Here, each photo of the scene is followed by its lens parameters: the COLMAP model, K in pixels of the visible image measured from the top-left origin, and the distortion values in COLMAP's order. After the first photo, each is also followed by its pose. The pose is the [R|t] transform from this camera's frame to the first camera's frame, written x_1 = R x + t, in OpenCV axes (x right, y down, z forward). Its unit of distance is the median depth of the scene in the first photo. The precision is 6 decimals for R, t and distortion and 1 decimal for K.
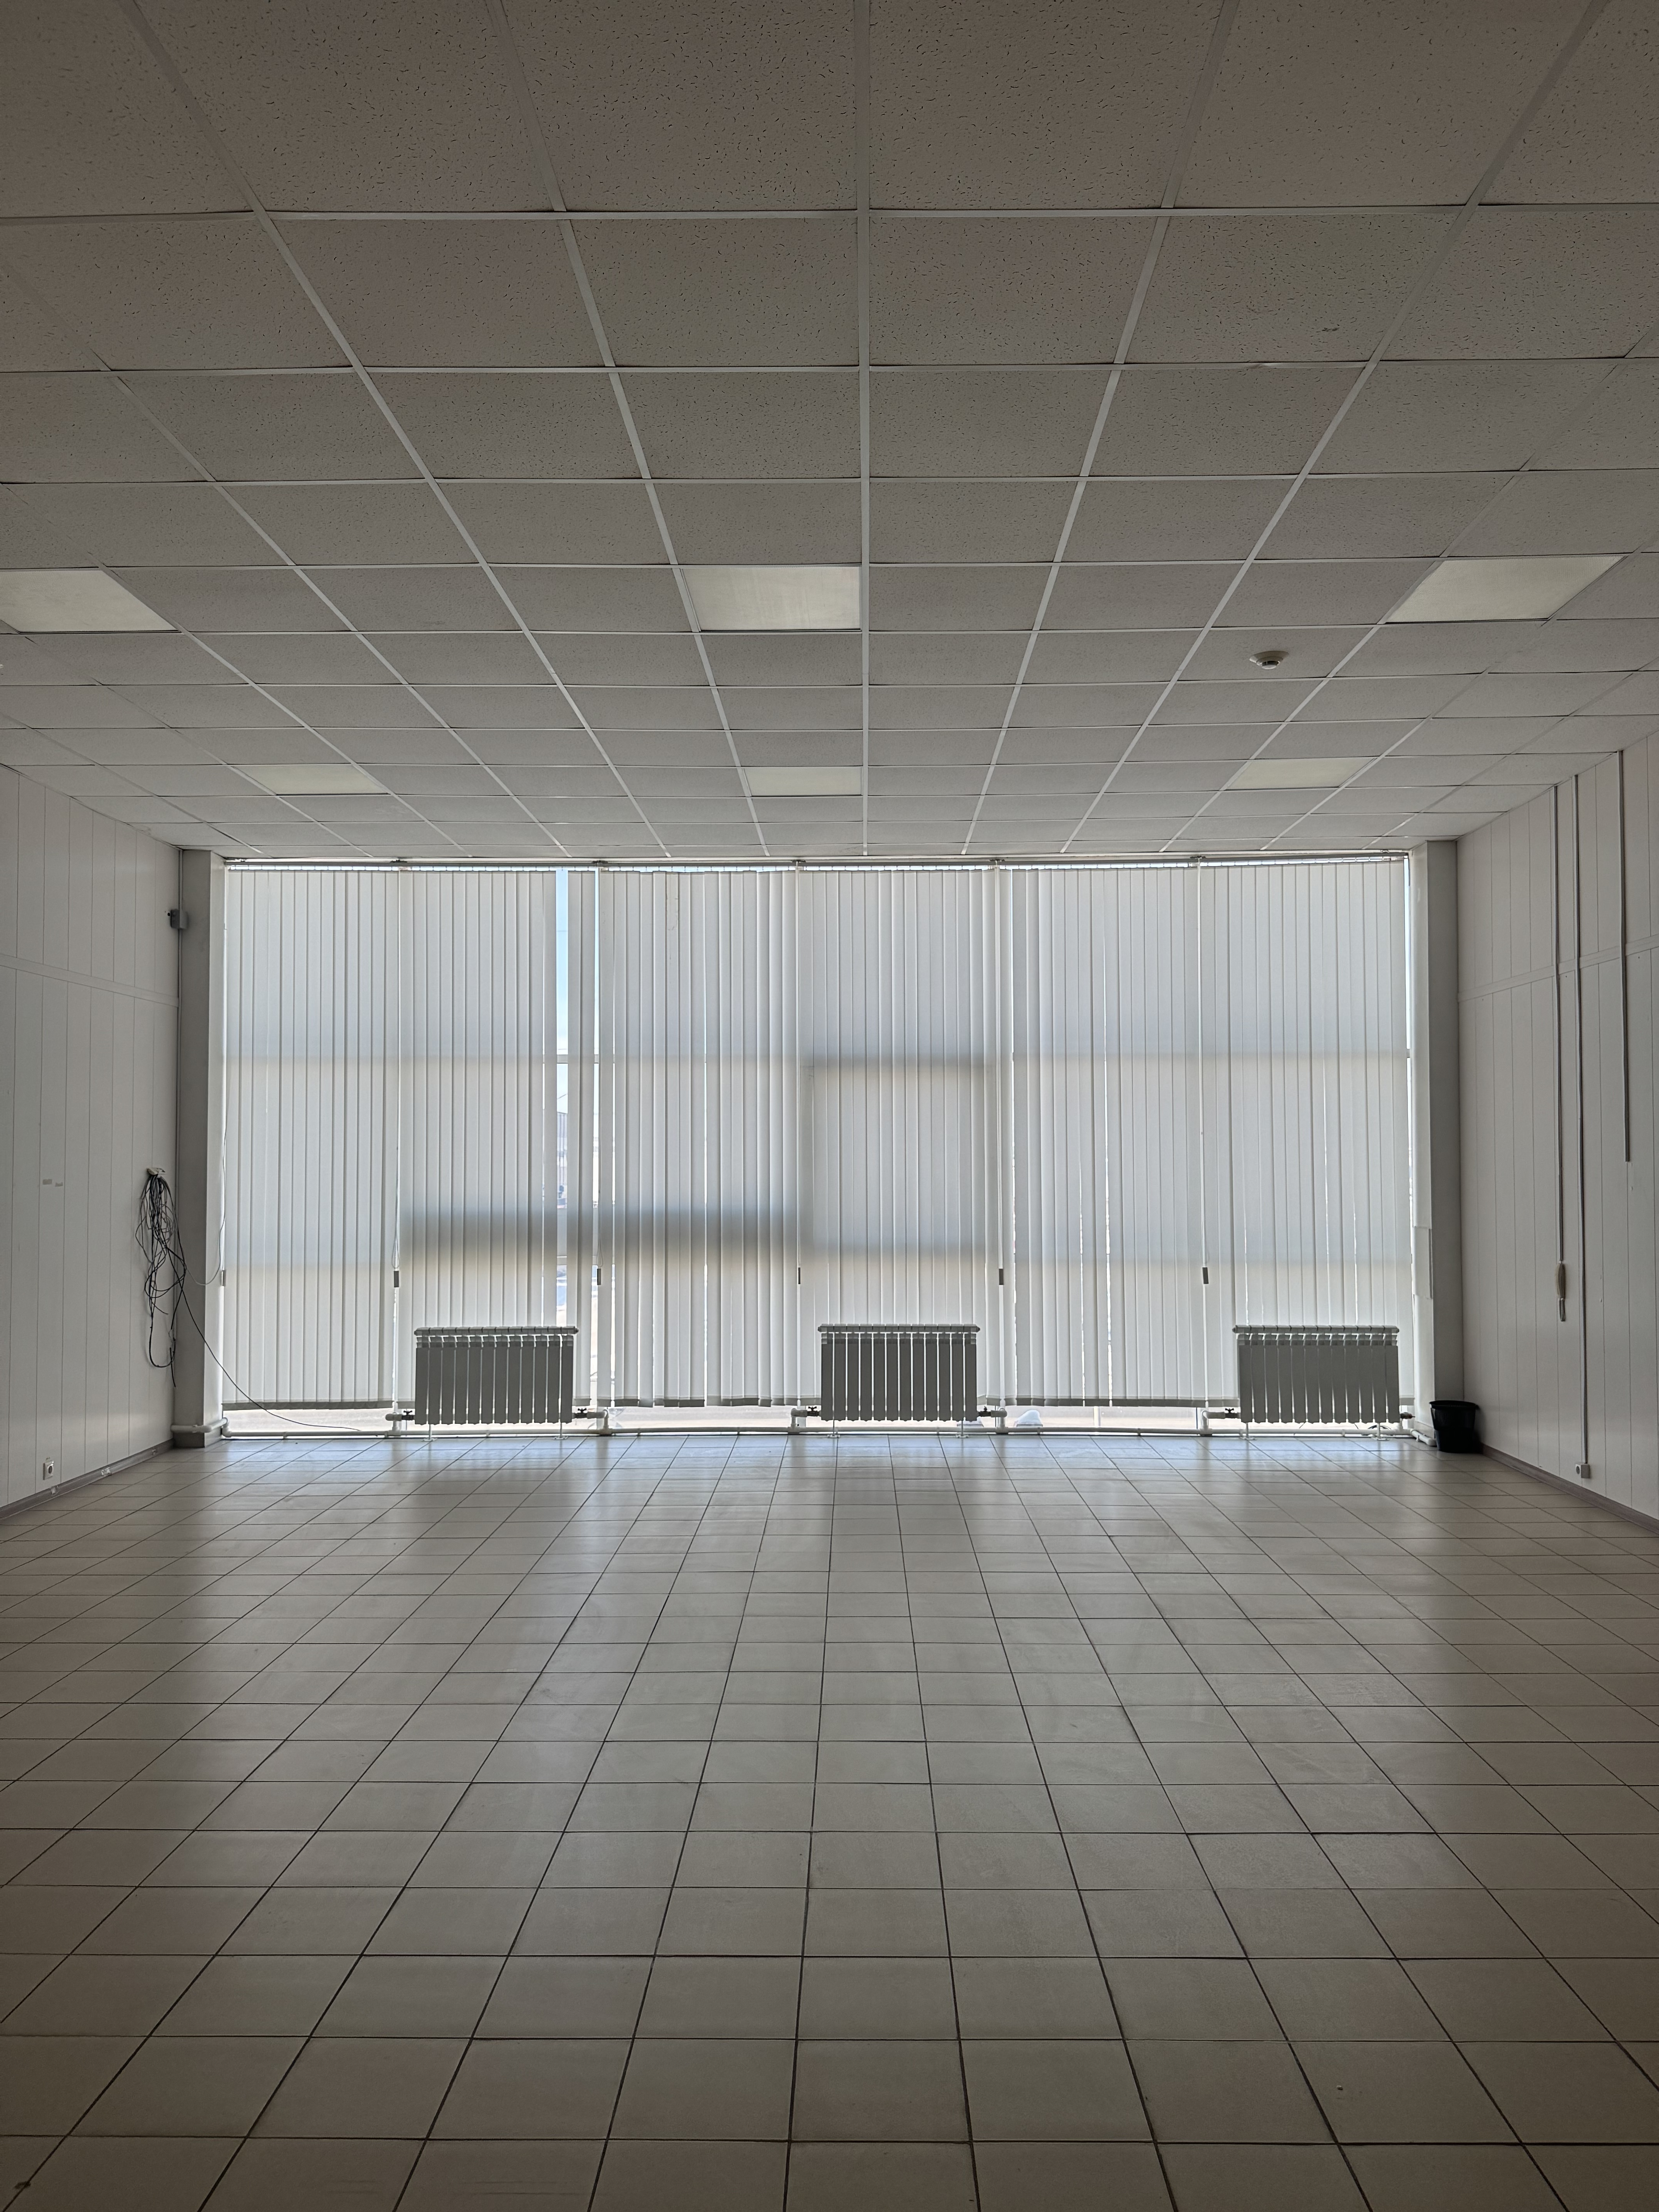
lens RADIAL K [[1544.0, 0, 842.2], [0, 1544.0, 1102.9], [0, 0, 1]] dist [0.129627, -0.209134]
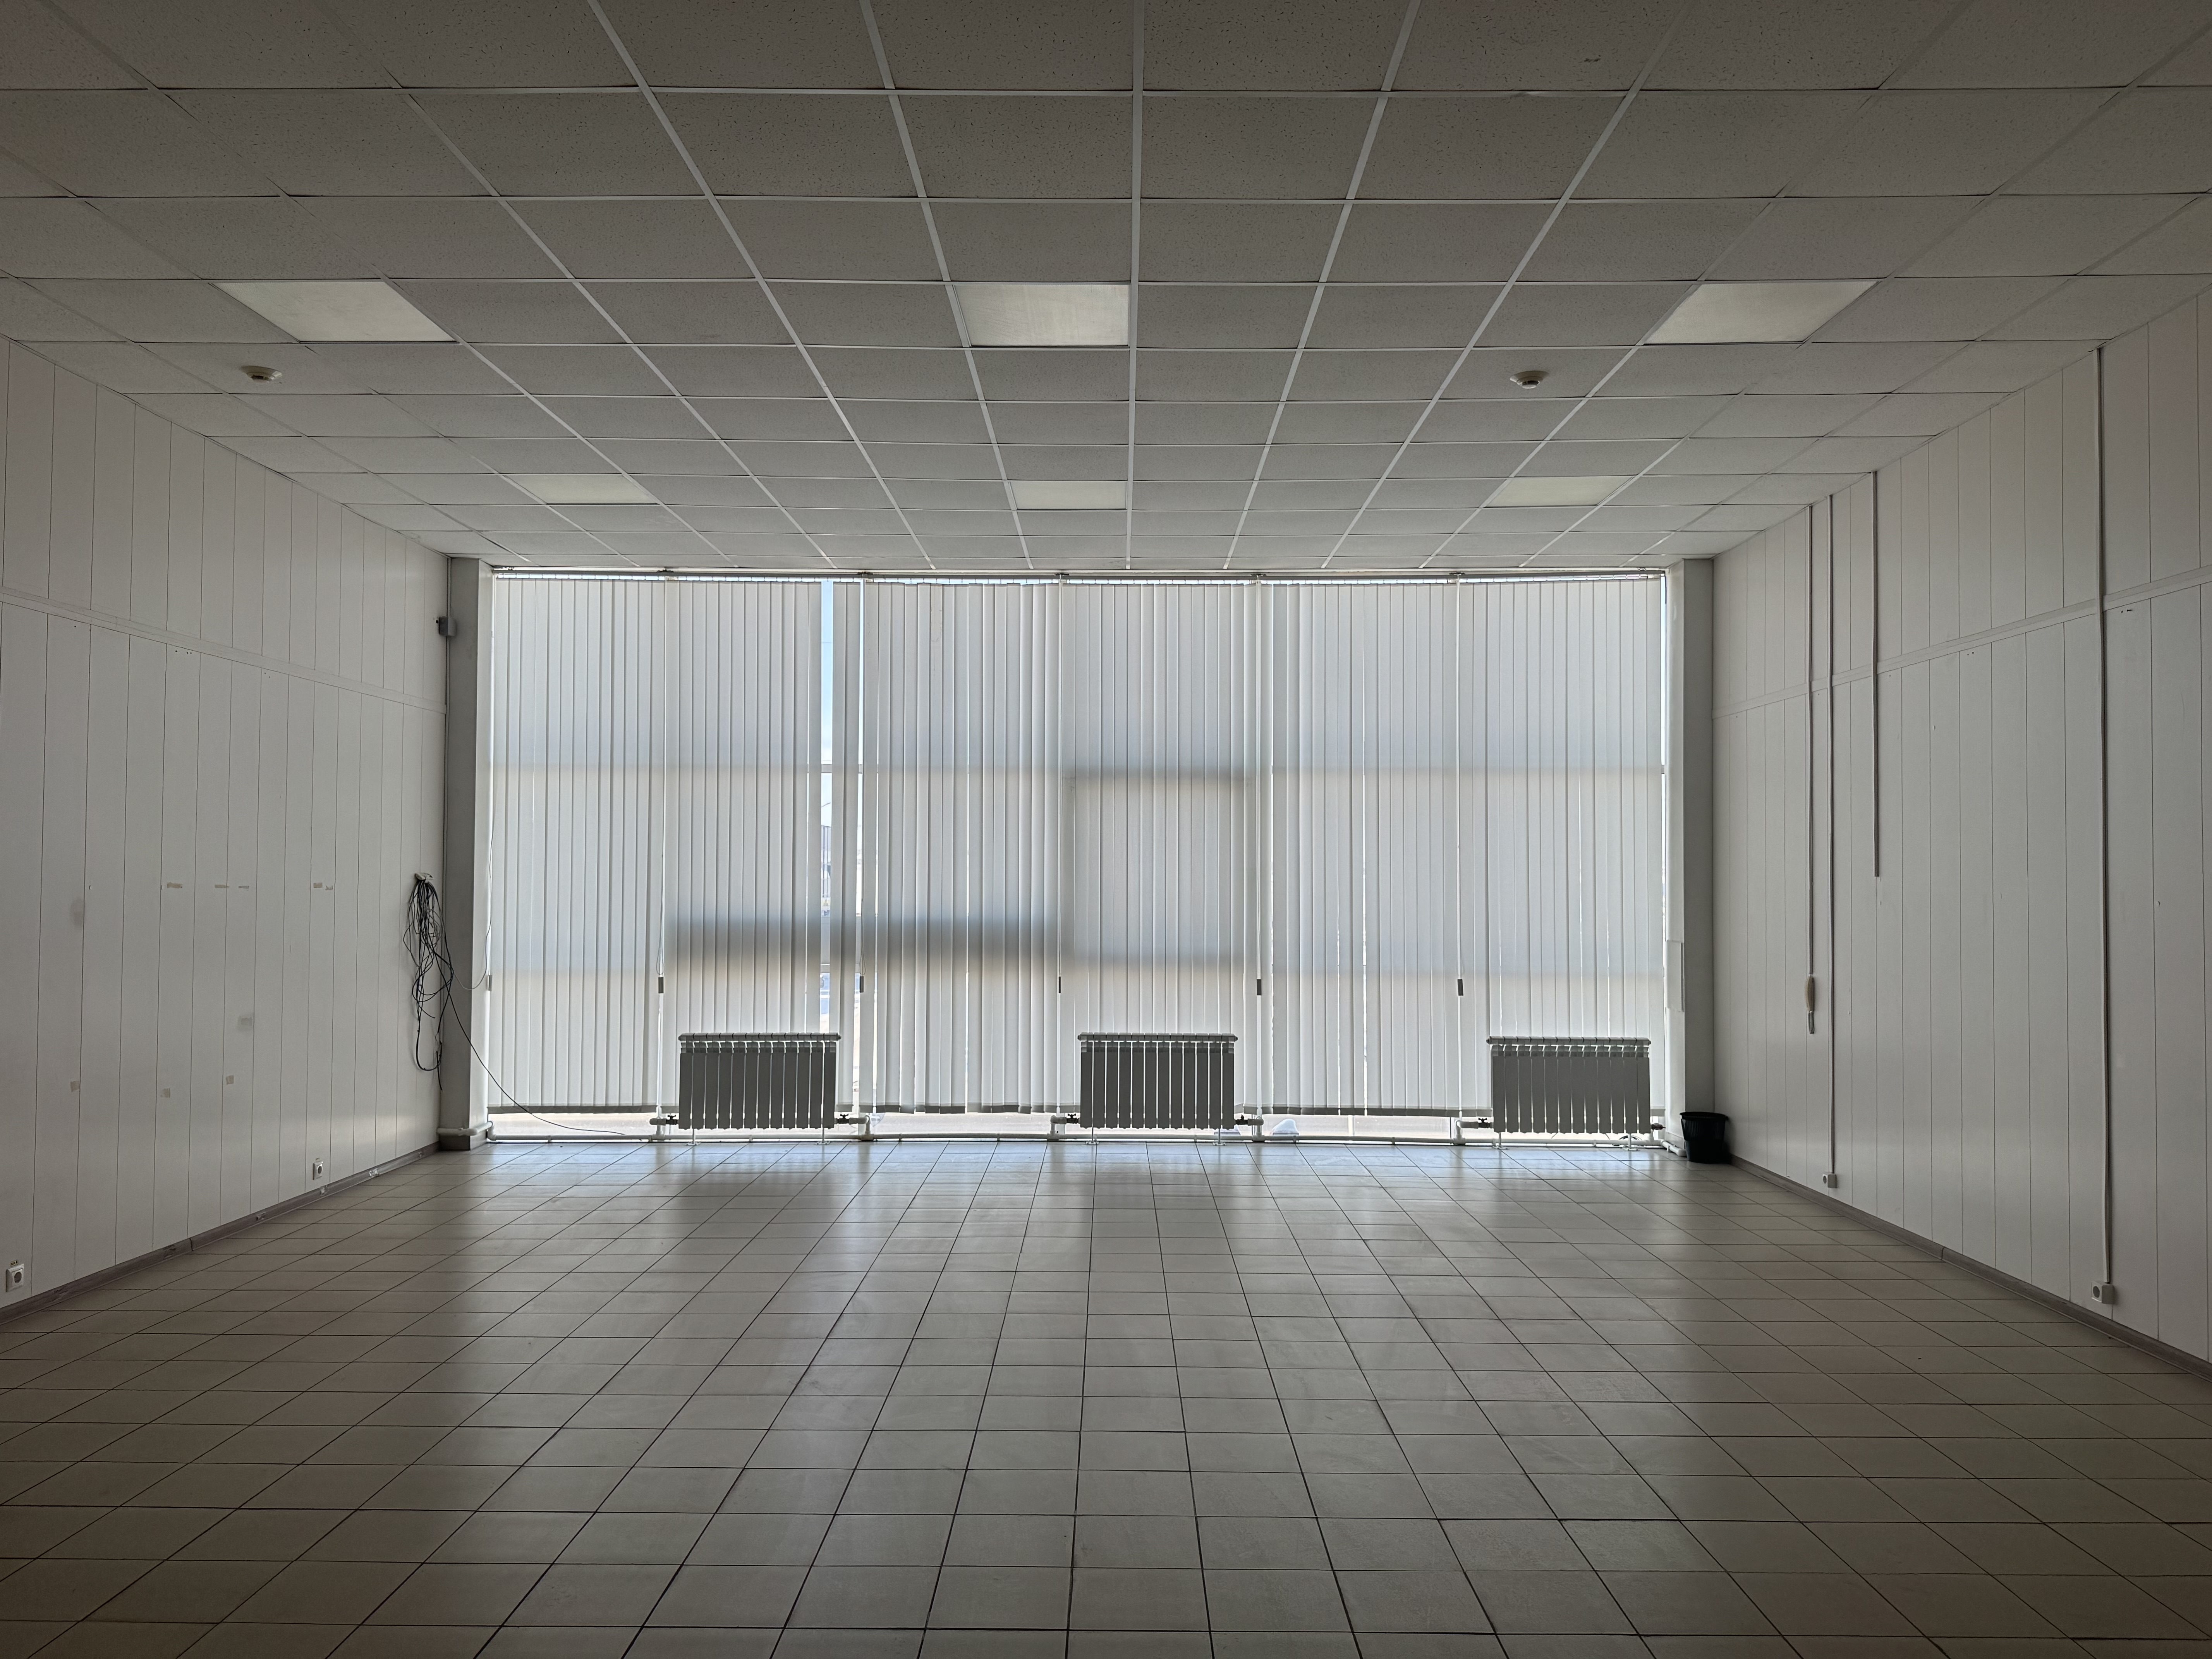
lens RADIAL K [[1544.0, 0, 1106.0], [0, 1544.0, 829.5], [0, 0, 1]] dist [0.129627, -0.209134]
pose [[0.999961, 0.007480, 0.004613, -0.002922], [-0.007516, 0.999941, 0.007892, 0.001998], [-0.004553, -0.007927, 0.999958, -0.010882]]
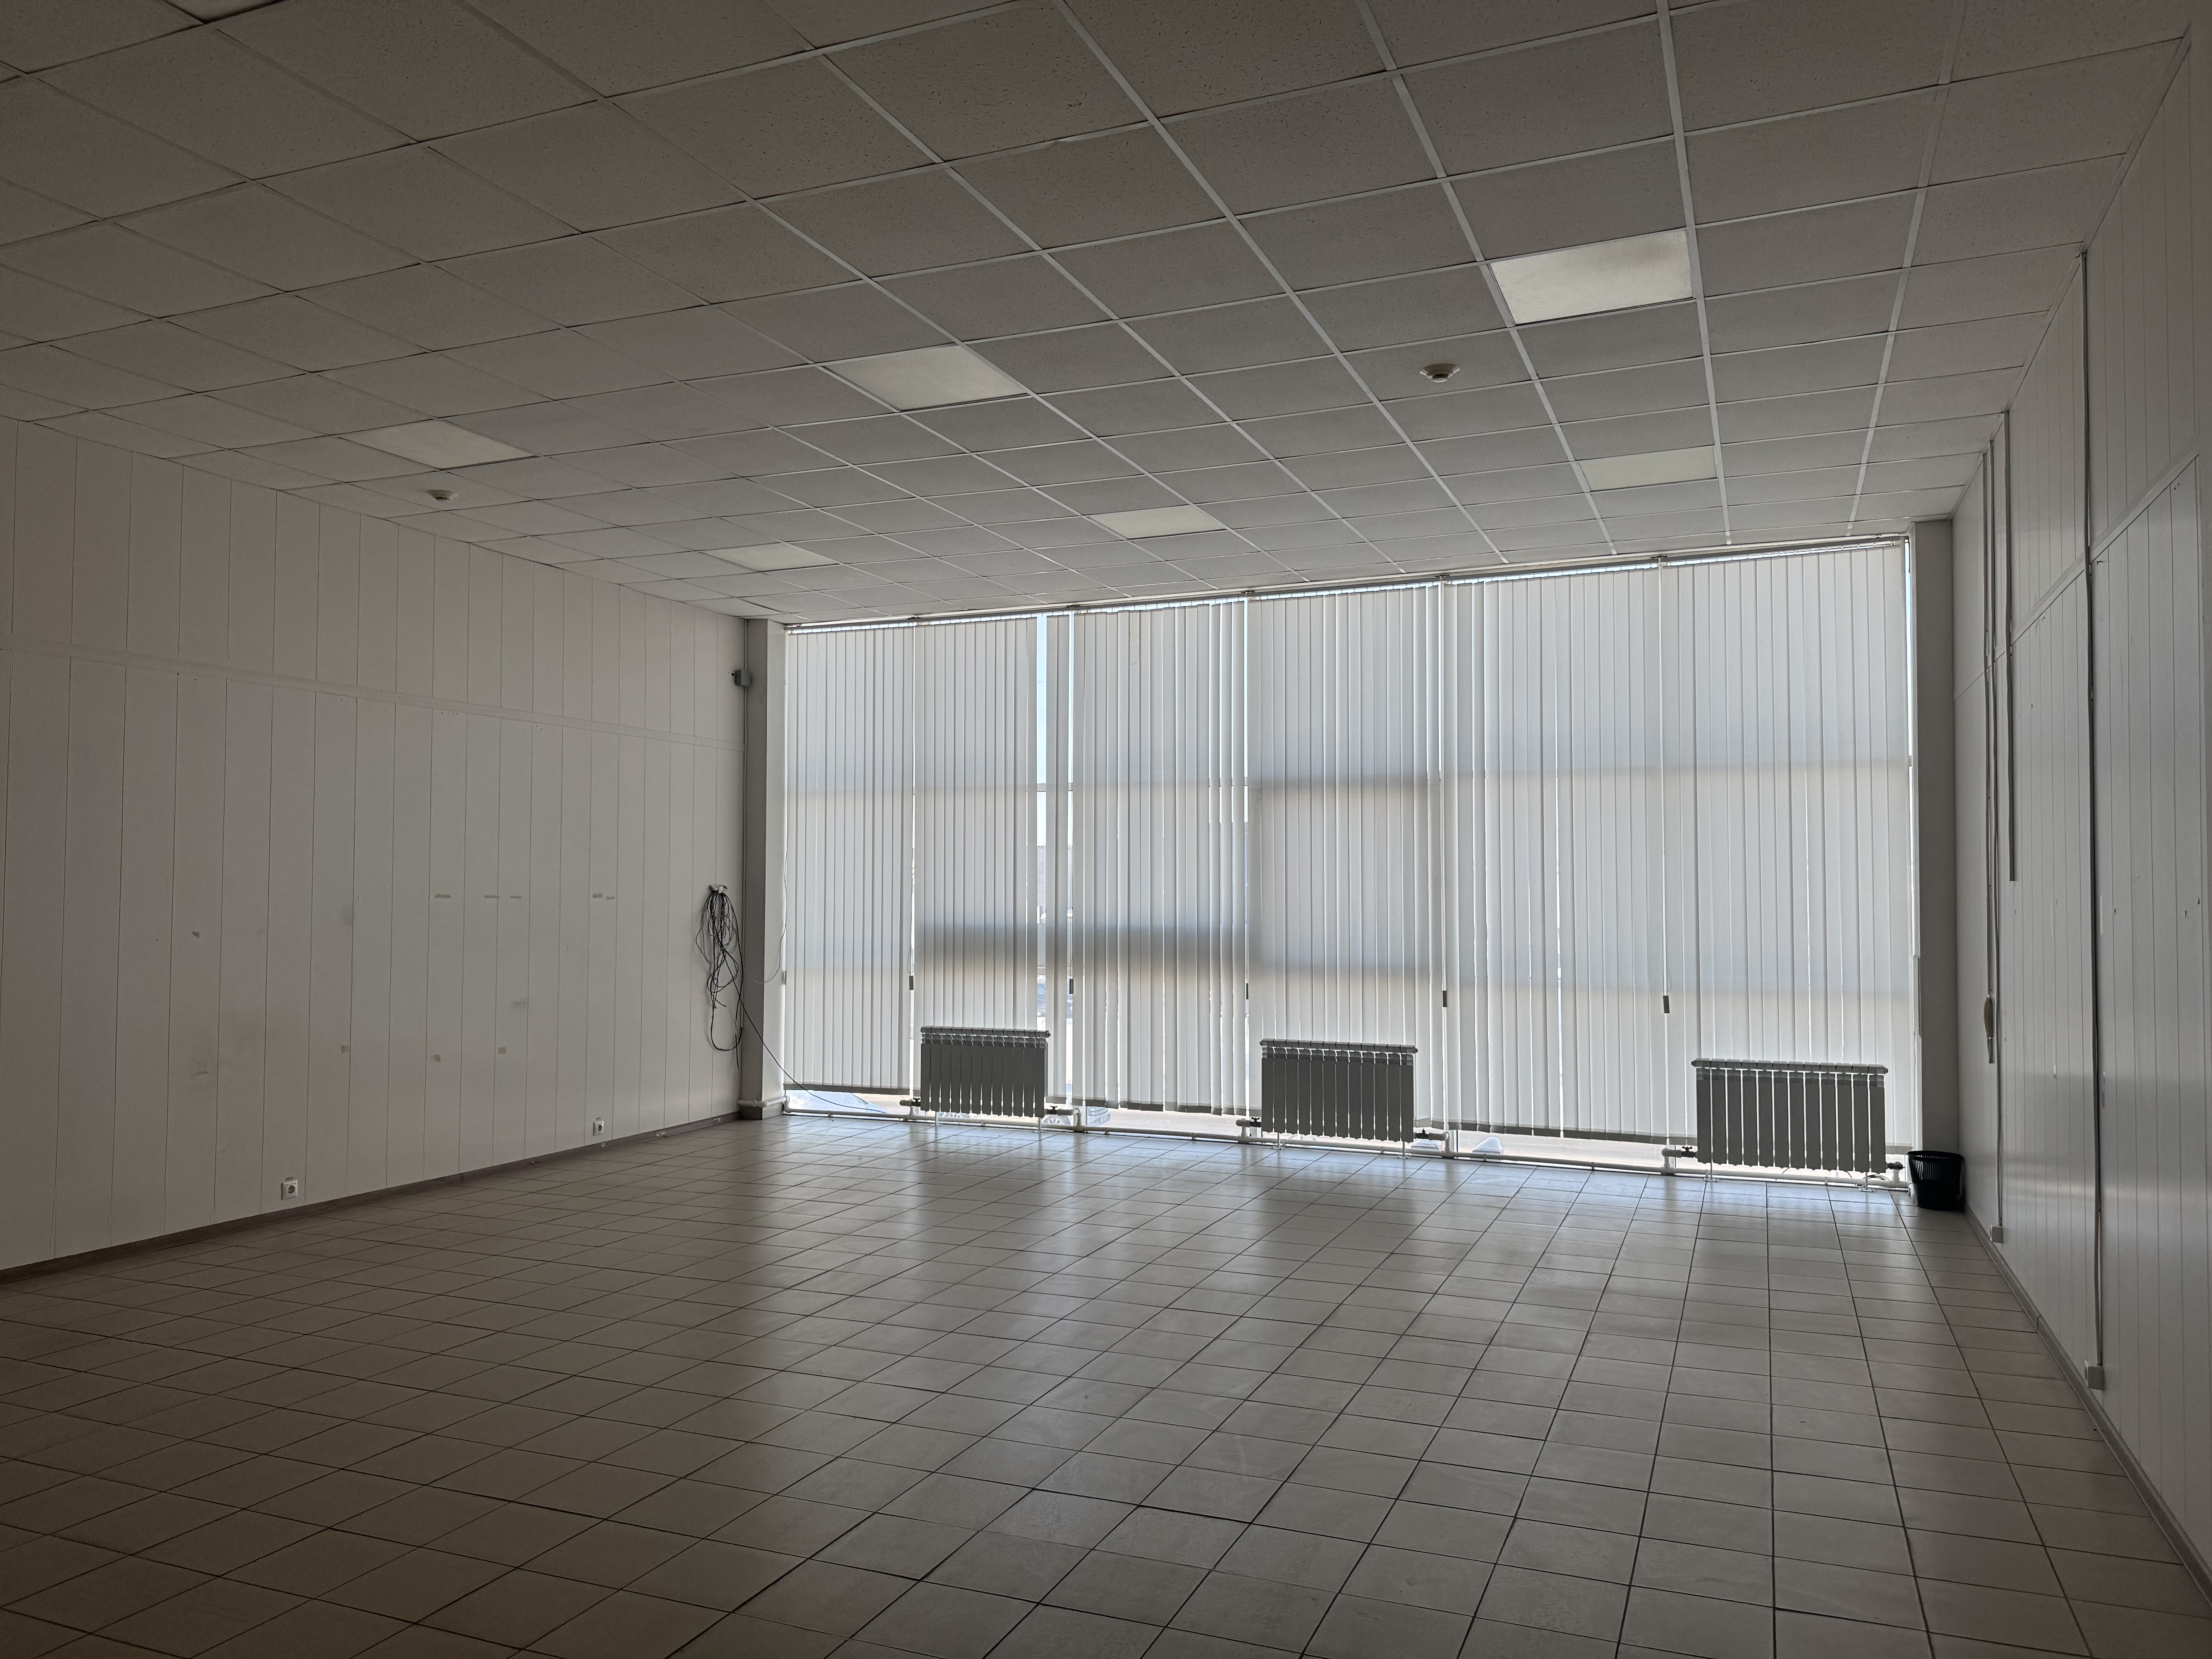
lens RADIAL K [[1544.0, 0, 1106.0], [0, 1544.0, 829.5], [0, 0, 1]] dist [0.129627, -0.209134]
pose [[0.926280, -0.010904, -0.376679, 0.277278], [0.011915, 0.999929, 0.000354, 0.001618], [0.376649, -0.004816, 0.926344, 0.001770]]
